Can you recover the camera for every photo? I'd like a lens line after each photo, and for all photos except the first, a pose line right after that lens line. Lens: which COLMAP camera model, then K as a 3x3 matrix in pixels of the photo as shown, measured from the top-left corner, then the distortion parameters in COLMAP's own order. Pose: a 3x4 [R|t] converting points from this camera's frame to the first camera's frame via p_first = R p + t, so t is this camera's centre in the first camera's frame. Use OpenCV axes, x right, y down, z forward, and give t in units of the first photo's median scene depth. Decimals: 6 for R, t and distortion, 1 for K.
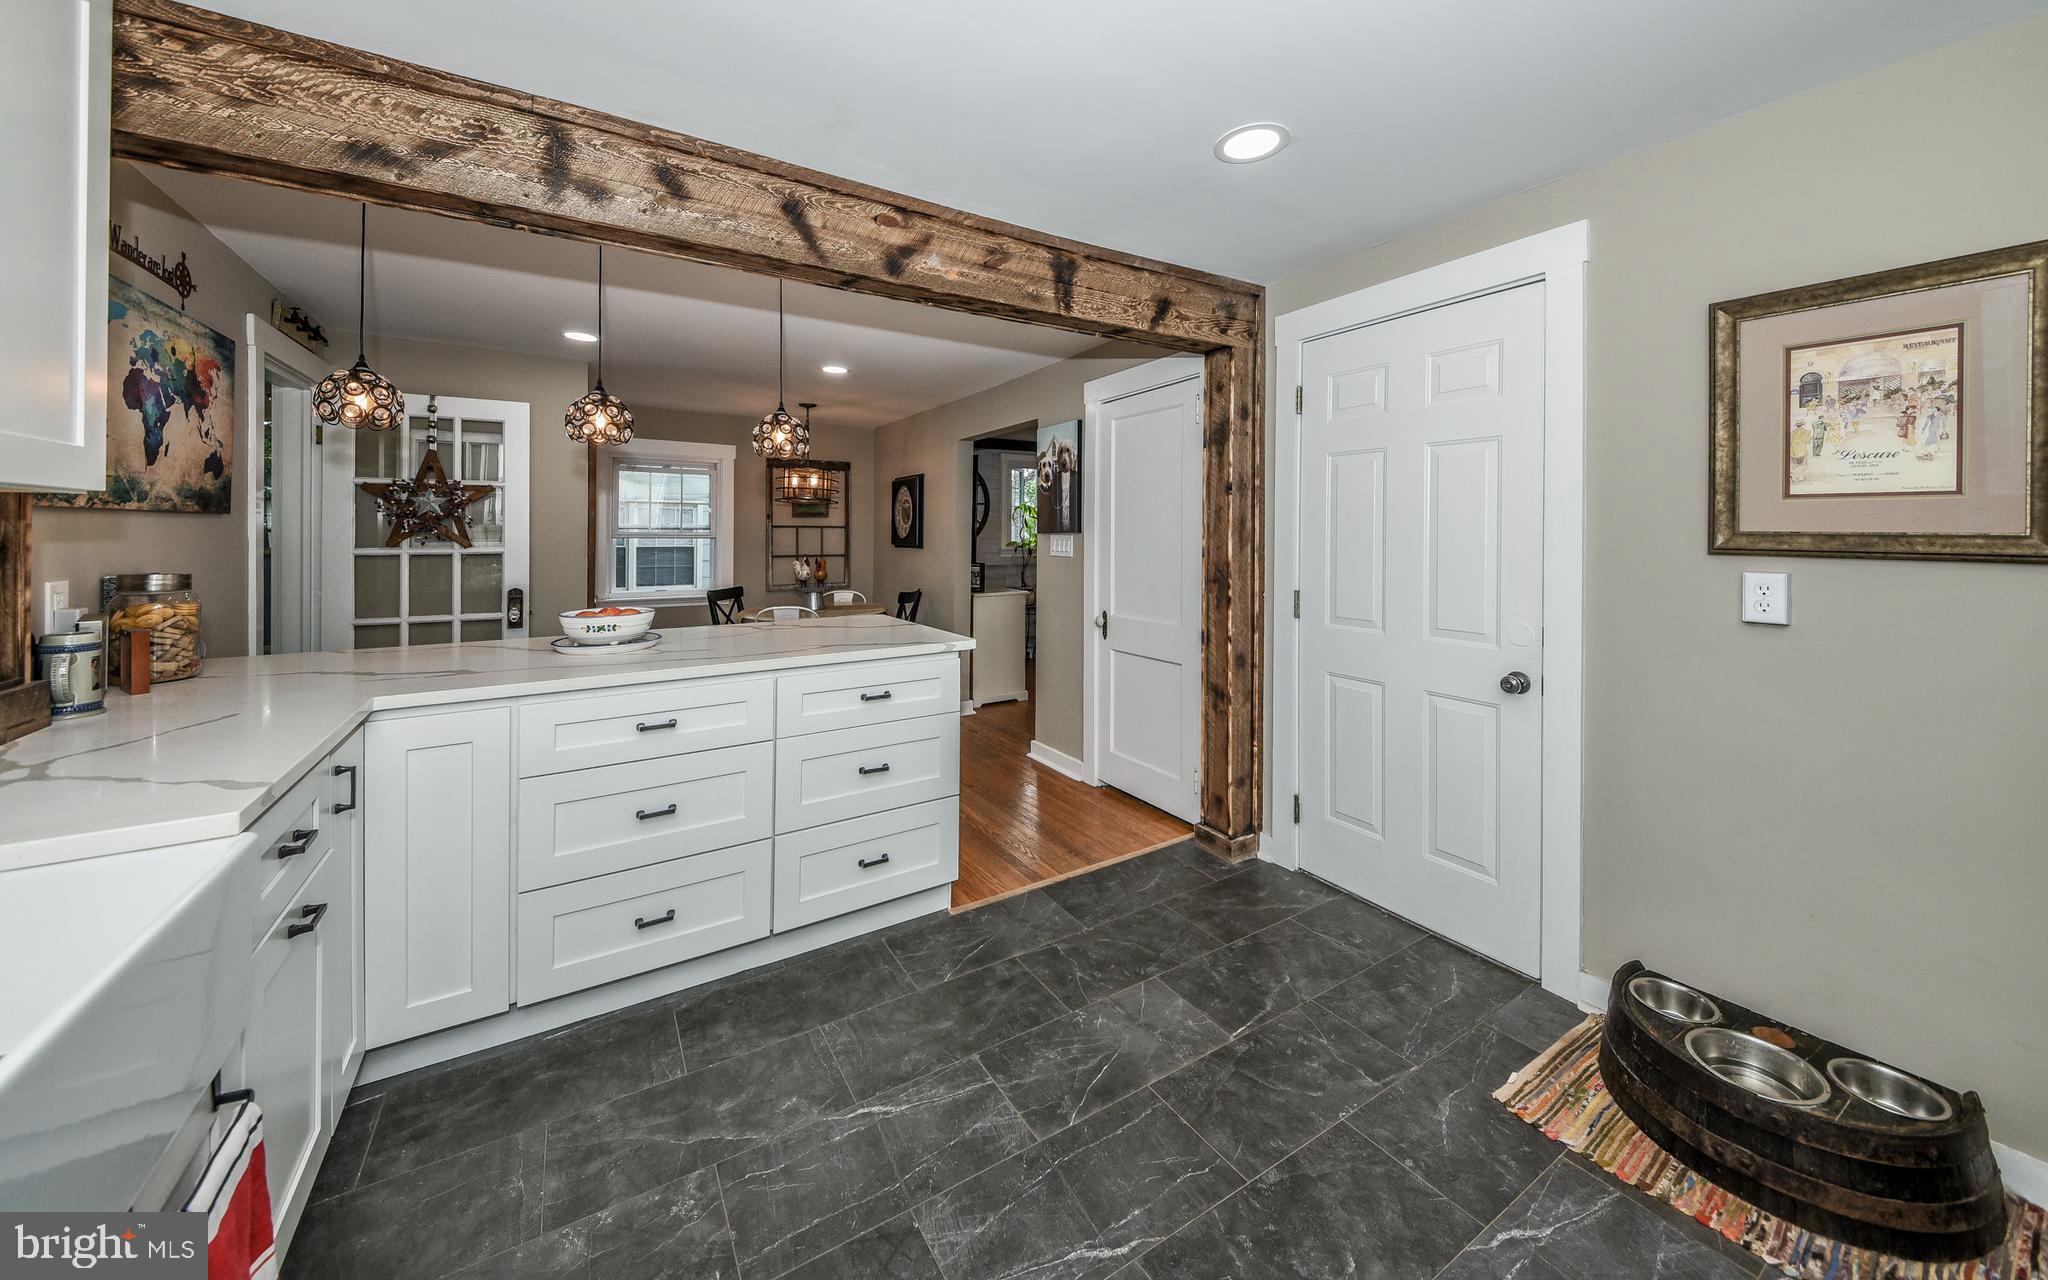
lens RADIAL K [[708.9, 0, 1023.2], [0, 708.9, 533.7], [0, 0, 1]] dist [0.042549, -0.016051]
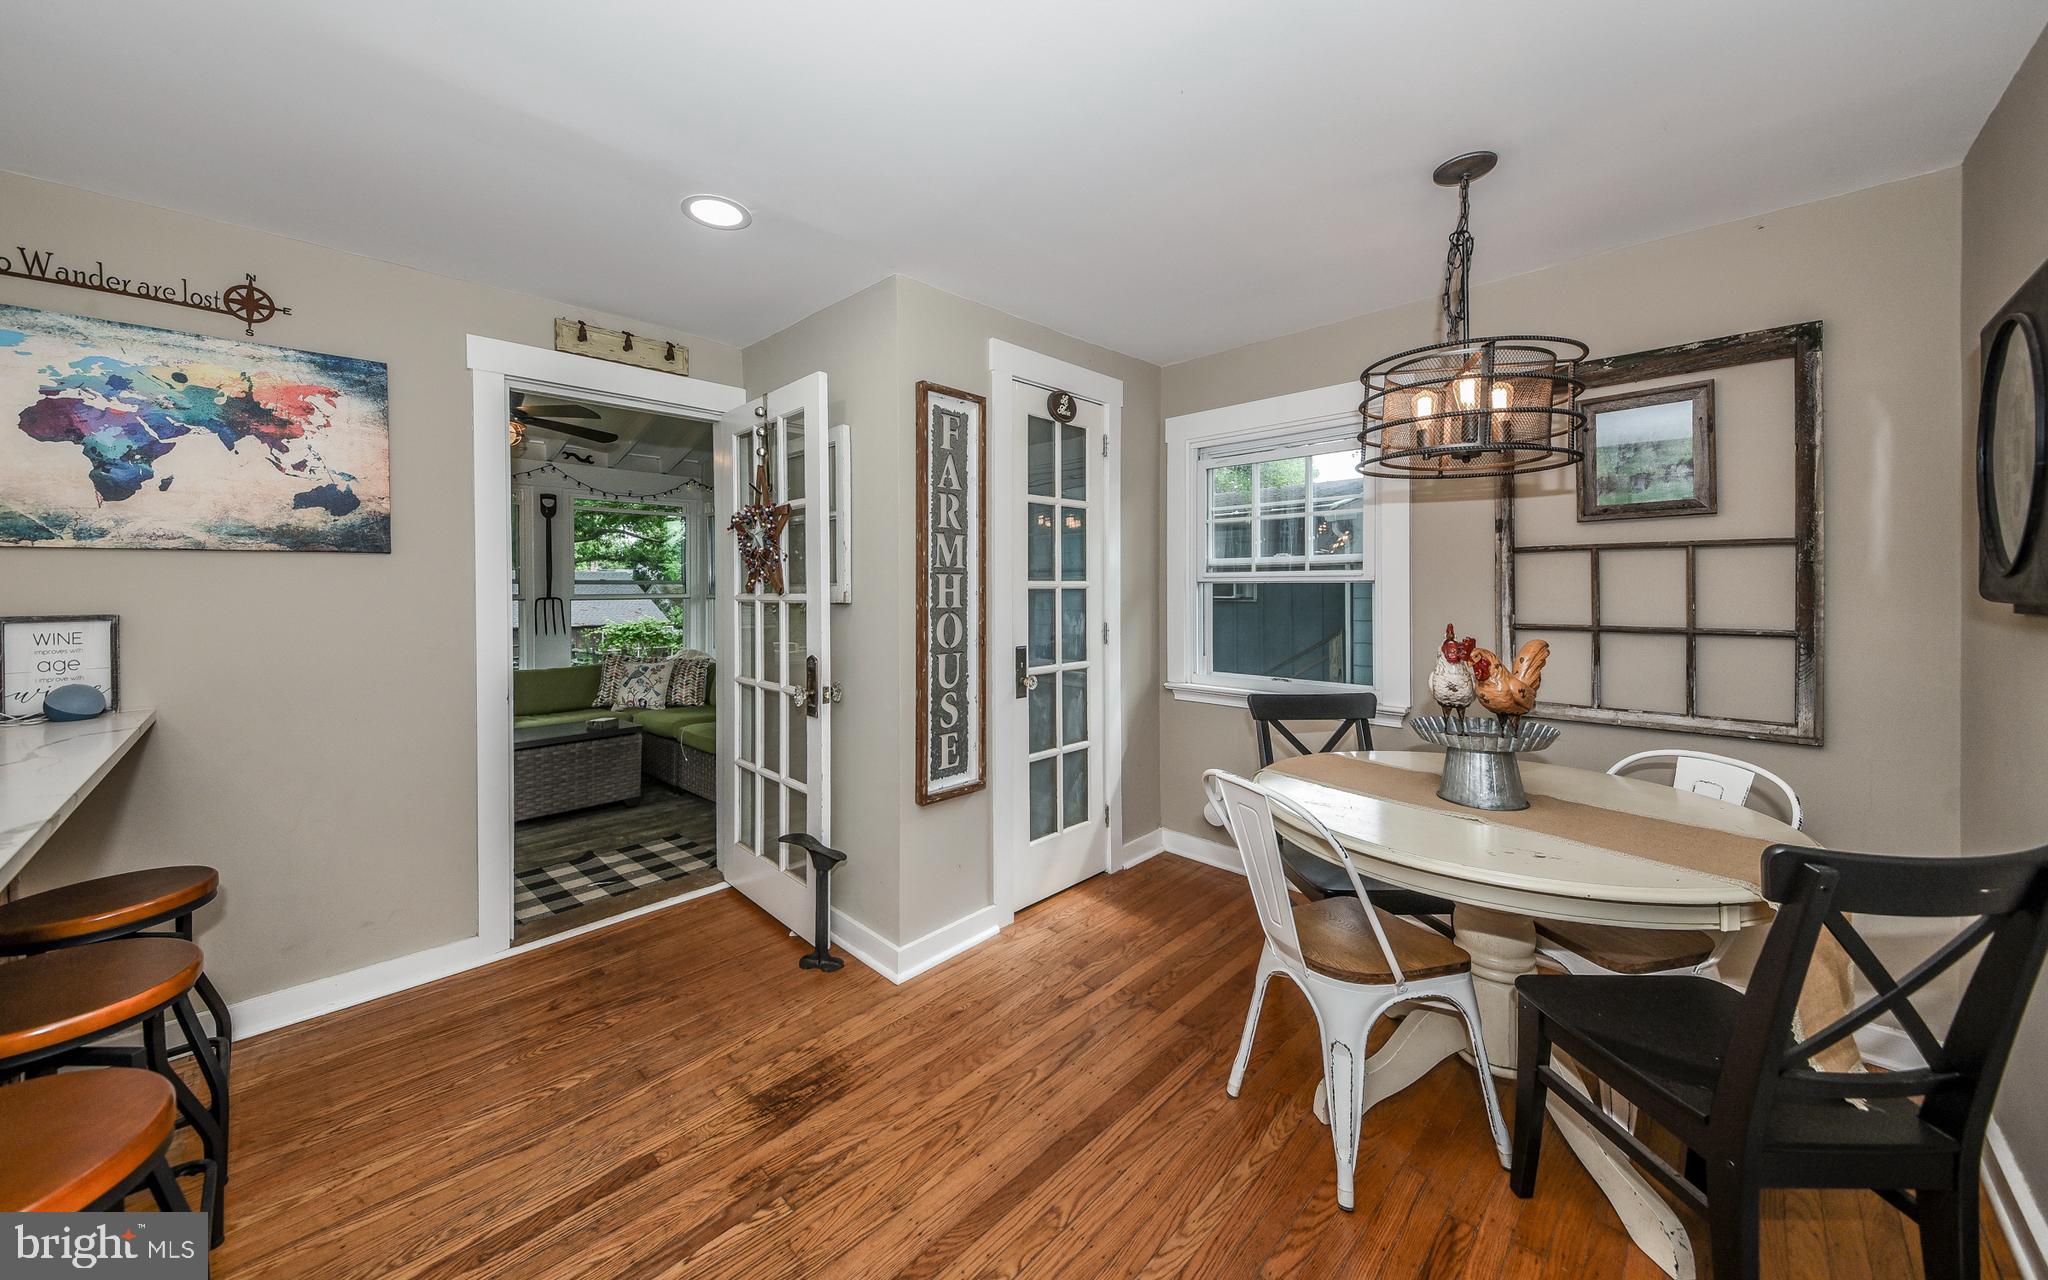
lens RADIAL K [[741.3, 0, 977.5], [0, 741.3, 587.1], [0, 0, 1]] dist [0.014311, -0.005562]
pose [[0.203340, -0.002762, -0.979104, -0.024509], [0.007180, 0.999973, -0.001329, 0.025011], [0.979082, -0.006759, 0.203354, 1.770958]]
